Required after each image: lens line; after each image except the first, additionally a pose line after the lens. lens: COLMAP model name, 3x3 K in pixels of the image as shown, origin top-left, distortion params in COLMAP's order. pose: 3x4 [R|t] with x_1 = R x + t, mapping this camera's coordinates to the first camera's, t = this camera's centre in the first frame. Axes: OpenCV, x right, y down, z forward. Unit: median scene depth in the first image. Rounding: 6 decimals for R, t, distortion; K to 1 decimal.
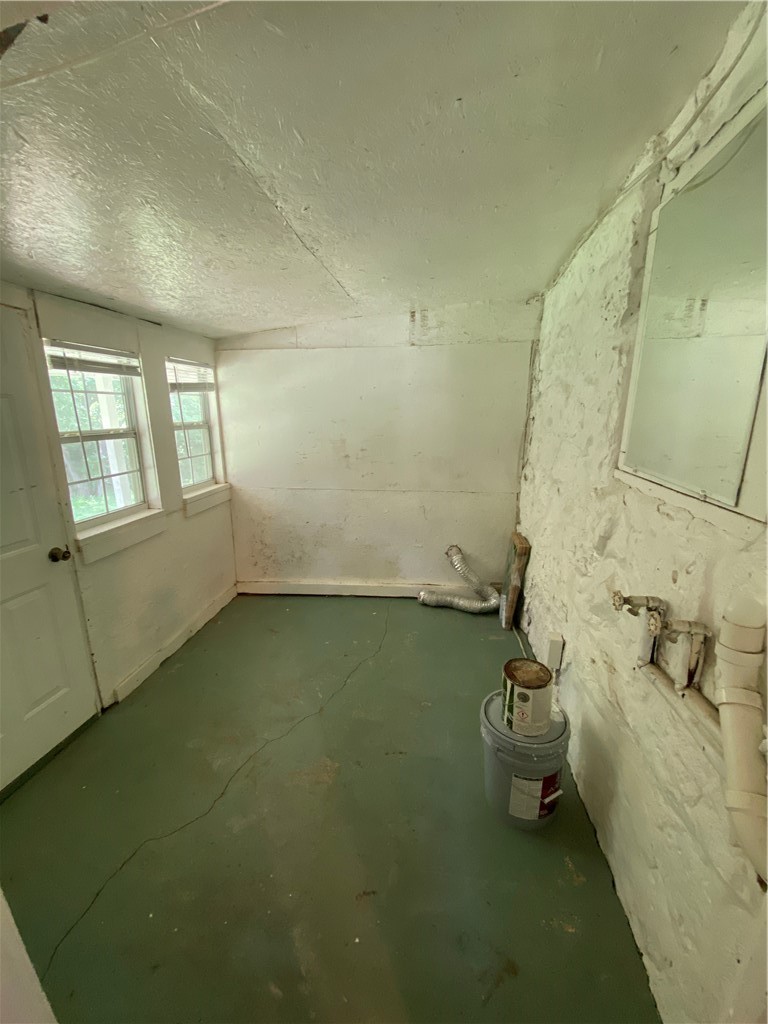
lens RADIAL K [[412.0, 0, 382.5], [0, 412.0, 512.1], [0, 0, 1]] dist [-0.023682, -0.004796]
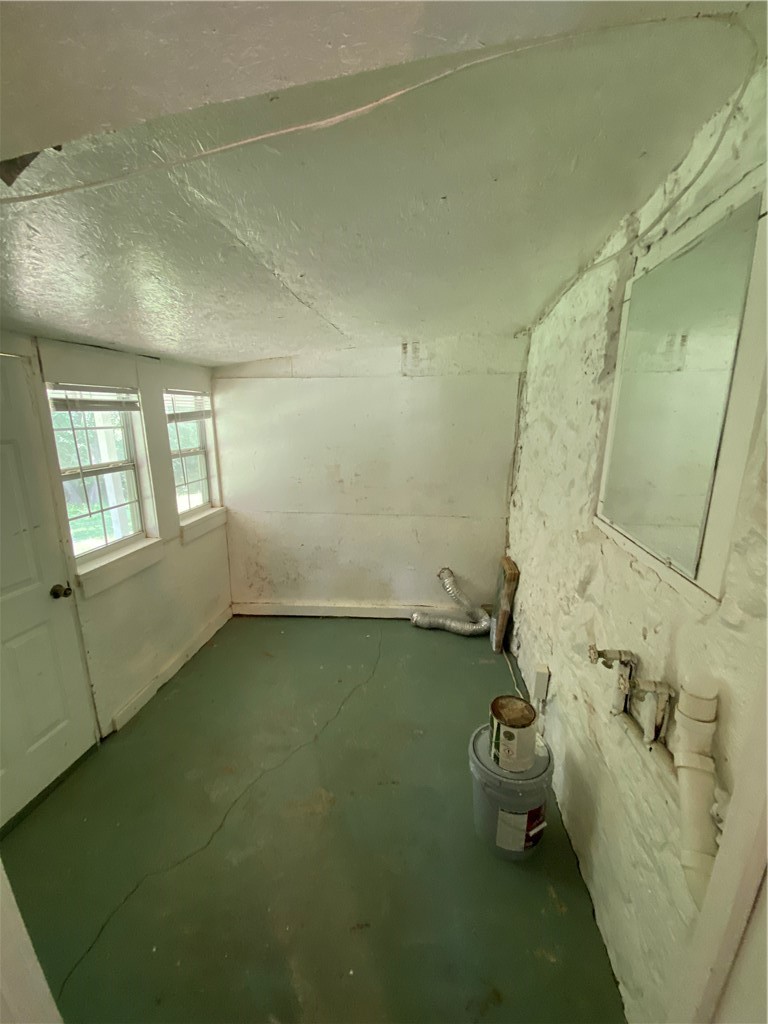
lens RADIAL K [[412.0, 0, 383.0], [0, 412.0, 509.9], [0, 0, 1]] dist [-0.023682, -0.004796]
pose [[0.999883, -0.002020, 0.015180, 0.004384], [0.002255, 0.999878, -0.015437, -0.090835], [-0.015147, 0.015470, 0.999766, -0.044983]]
